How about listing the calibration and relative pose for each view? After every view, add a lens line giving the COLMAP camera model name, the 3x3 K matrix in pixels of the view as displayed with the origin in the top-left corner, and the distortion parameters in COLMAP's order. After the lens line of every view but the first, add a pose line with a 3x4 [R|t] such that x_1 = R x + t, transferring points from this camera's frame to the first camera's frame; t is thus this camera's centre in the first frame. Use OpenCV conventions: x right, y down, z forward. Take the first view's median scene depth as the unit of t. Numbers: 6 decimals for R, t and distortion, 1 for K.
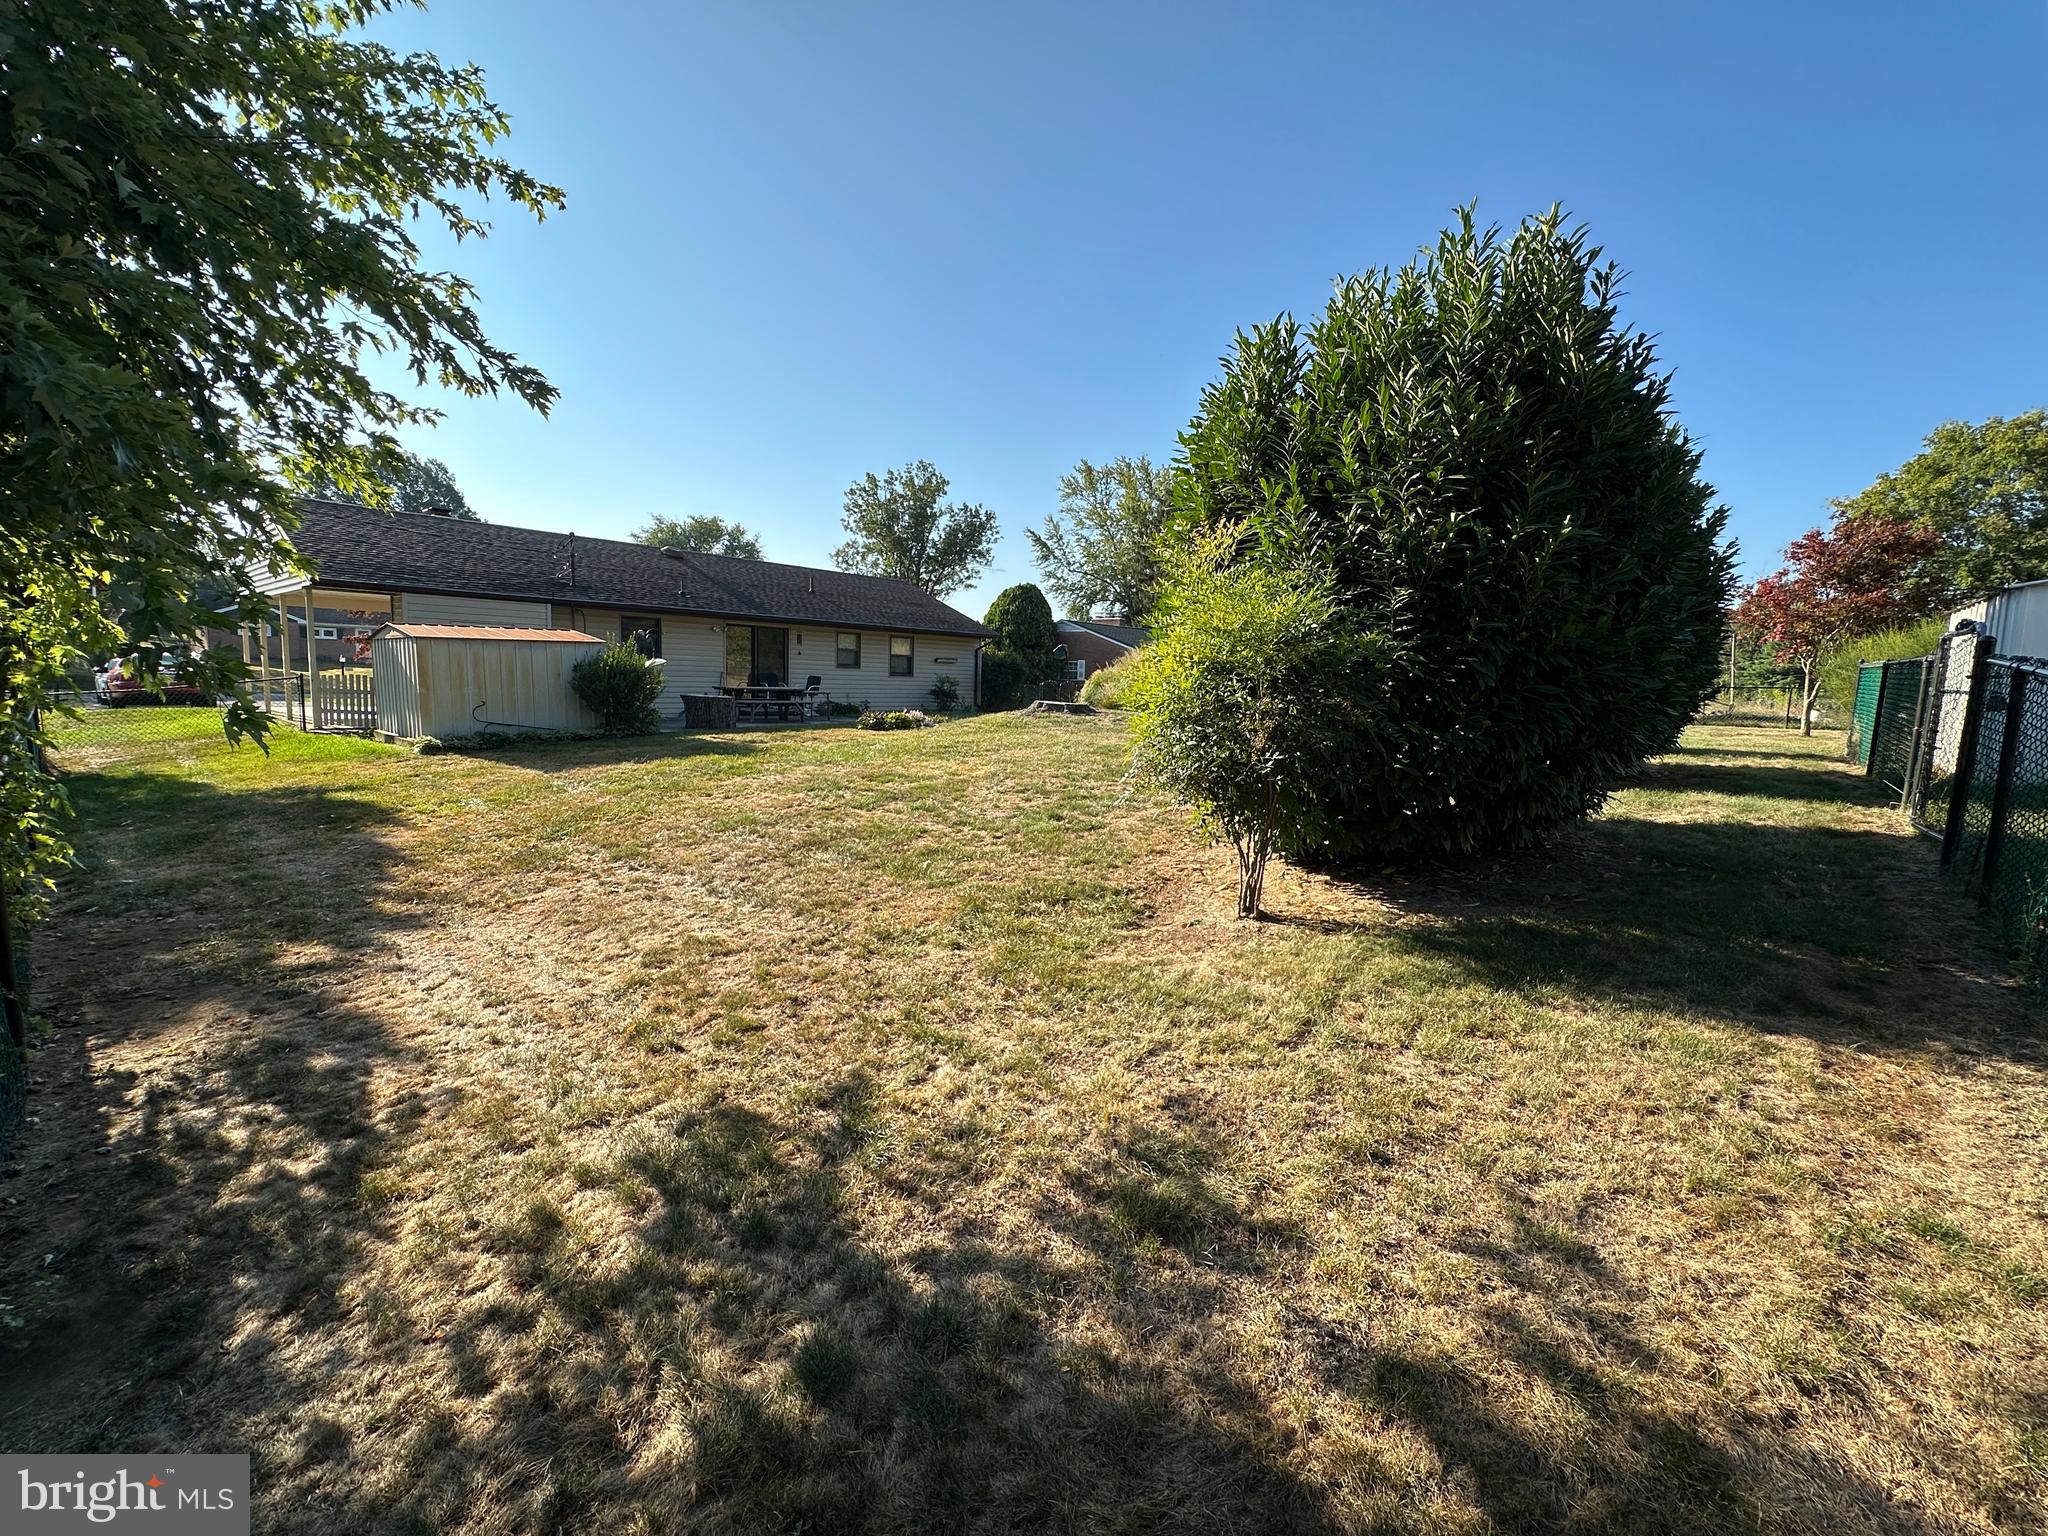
lens RADIAL K [[828.3, 0, 1024.0], [0, 828.3, 767.9], [0, 0, 1]] dist [-0.001746, -0.000040]
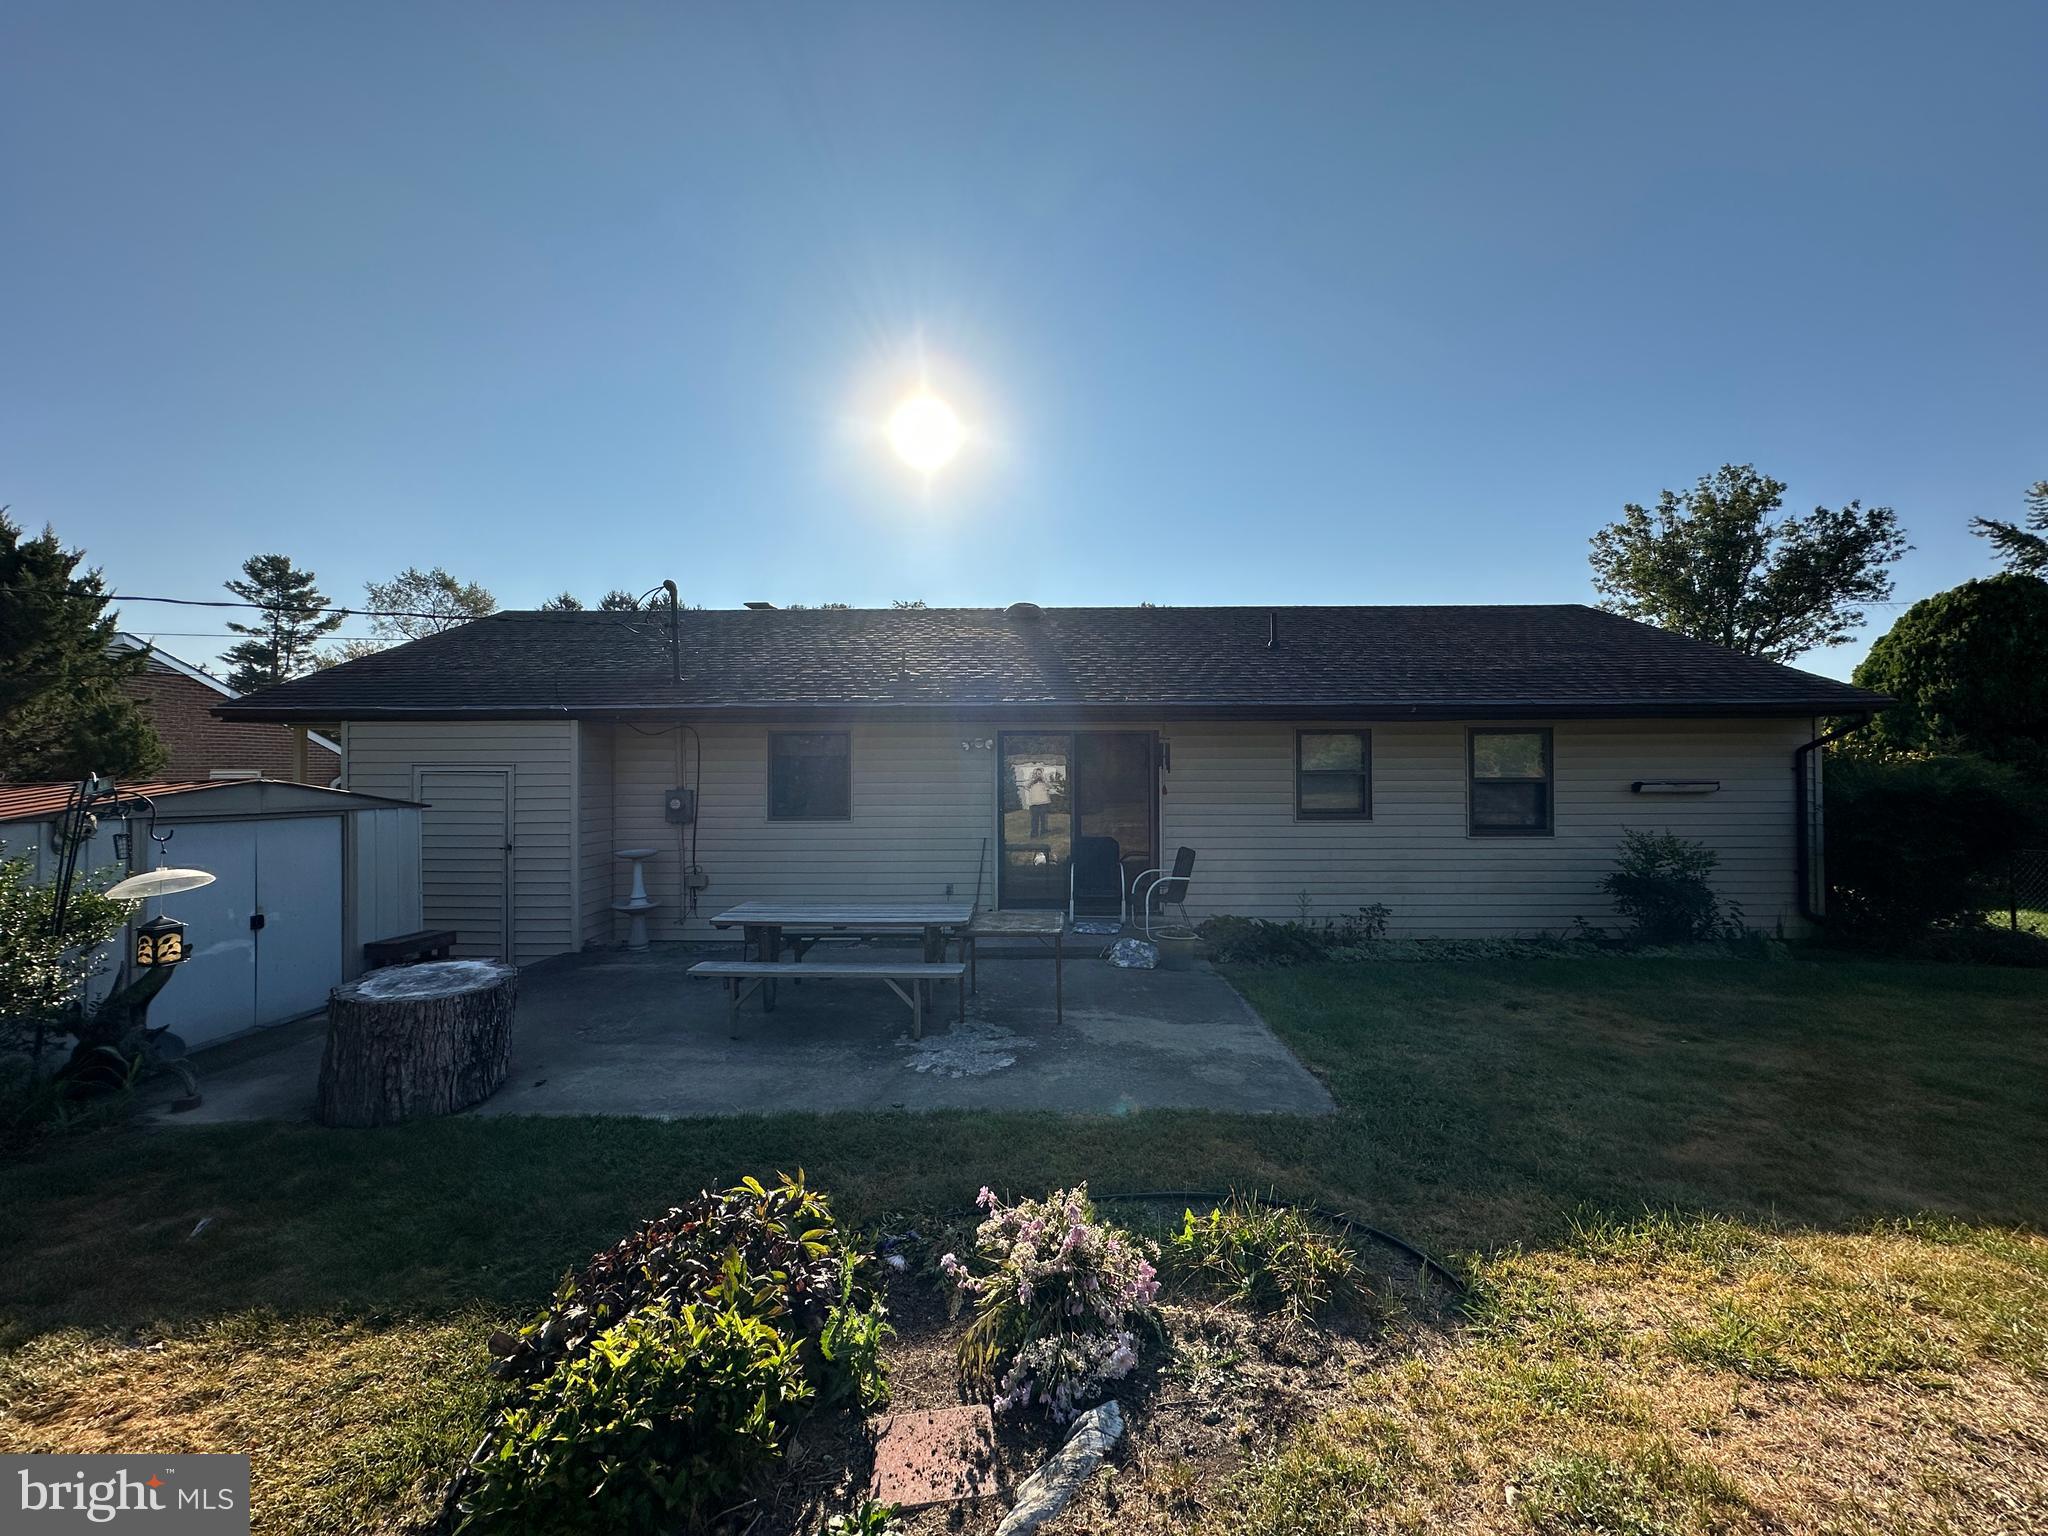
lens RADIAL K [[828.3, 0, 1024.0], [0, 828.3, 767.7], [0, 0, 1]] dist [-0.001746, -0.000040]
pose [[0.653796, -0.046662, -0.755231, -0.003166], [-0.056880, 0.992242, -0.110547, -0.025765], [0.754530, 0.115233, 0.646069, 0.175066]]
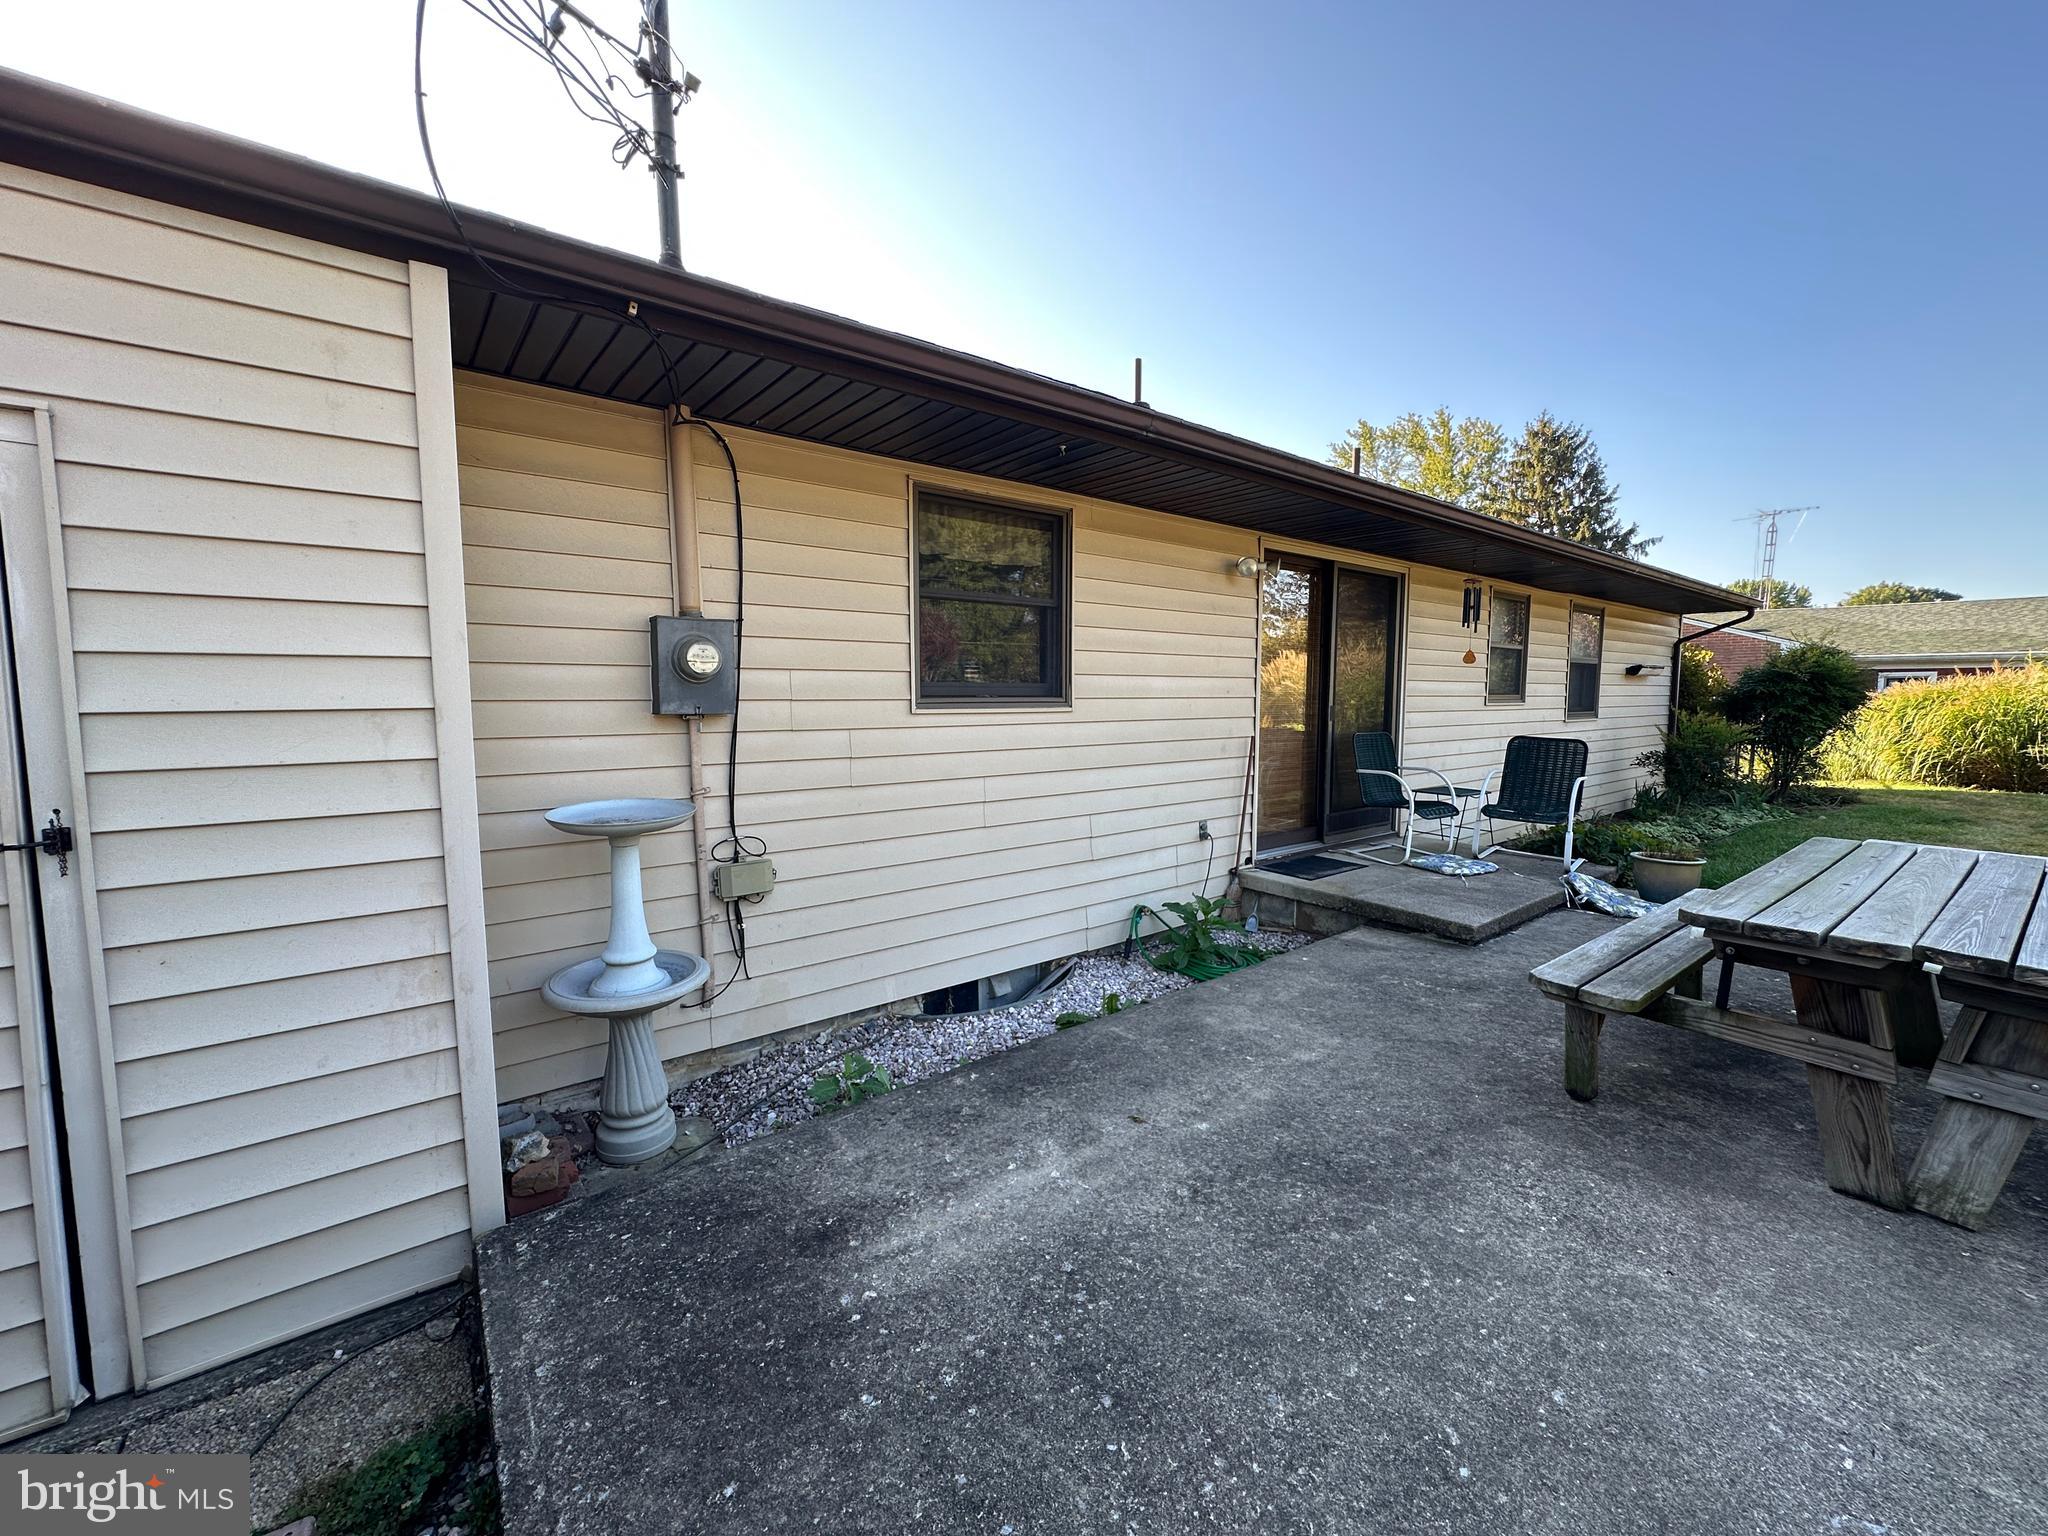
lens RADIAL K [[828.3, 0, 1024.1], [0, 828.3, 764.6], [0, 0, 1]] dist [-0.001746, -0.000040]
pose [[0.985497, -0.019740, -0.168542, -0.091988], [0.015010, 0.999458, -0.029294, -0.024642], [0.169029, 0.026339, 0.985259, 0.178385]]
